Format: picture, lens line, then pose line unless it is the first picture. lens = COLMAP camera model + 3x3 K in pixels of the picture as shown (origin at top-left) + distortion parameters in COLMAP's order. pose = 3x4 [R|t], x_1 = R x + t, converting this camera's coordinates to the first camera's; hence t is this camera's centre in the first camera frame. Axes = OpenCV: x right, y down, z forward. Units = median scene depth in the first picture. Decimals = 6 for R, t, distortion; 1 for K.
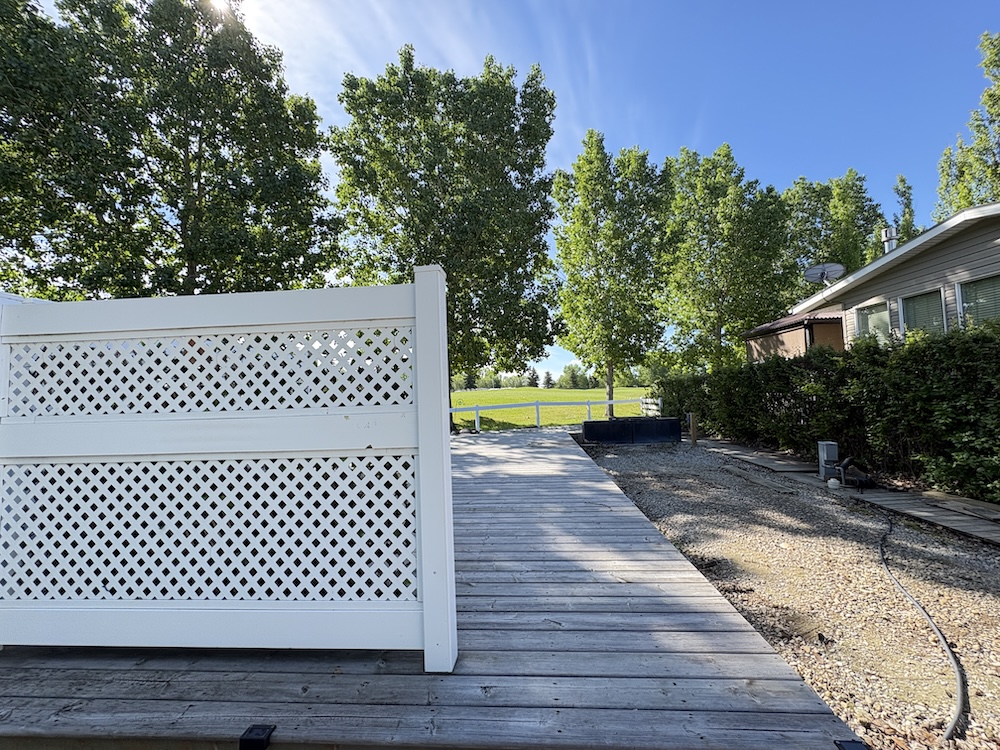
lens RADIAL K [[393.8, 0, 500.0], [0, 393.8, 375.0], [0, 0, 1]] dist [-0.003126, 0.000146]
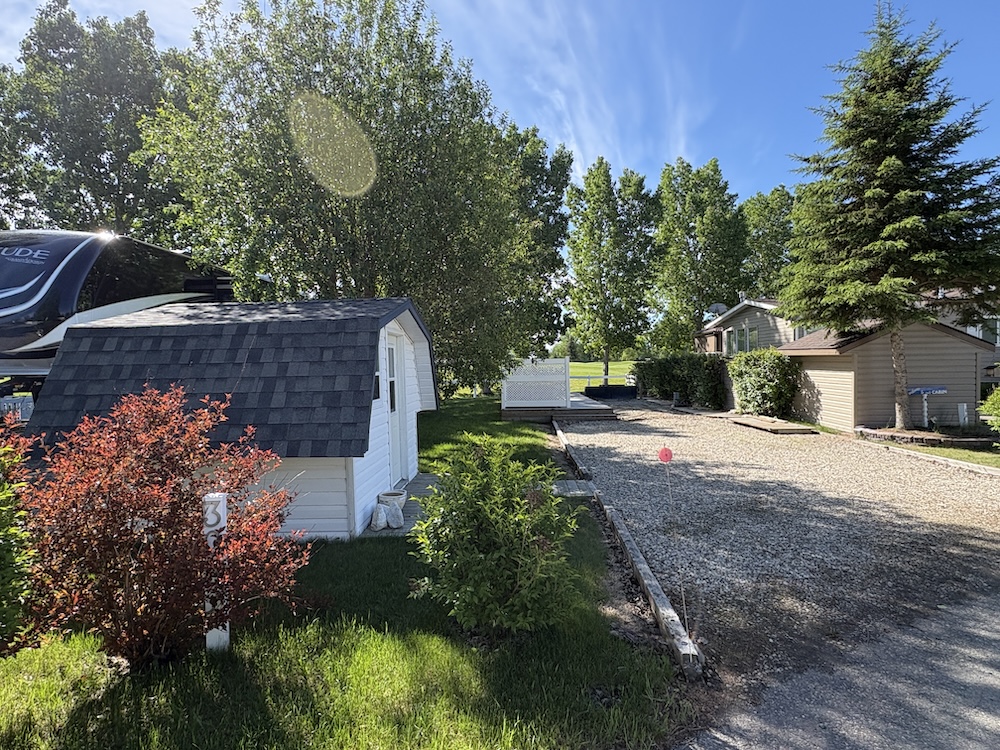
lens RADIAL K [[528.2, 0, 500.0], [0, 528.2, 375.0], [0, 0, 1]] dist [0.007284, -0.002543]
pose [[0.998267, 0.023201, 0.054081, -0.181934], [-0.026702, 0.997532, 0.064933, -0.046648], [-0.052441, -0.066265, 0.996423, -0.805530]]
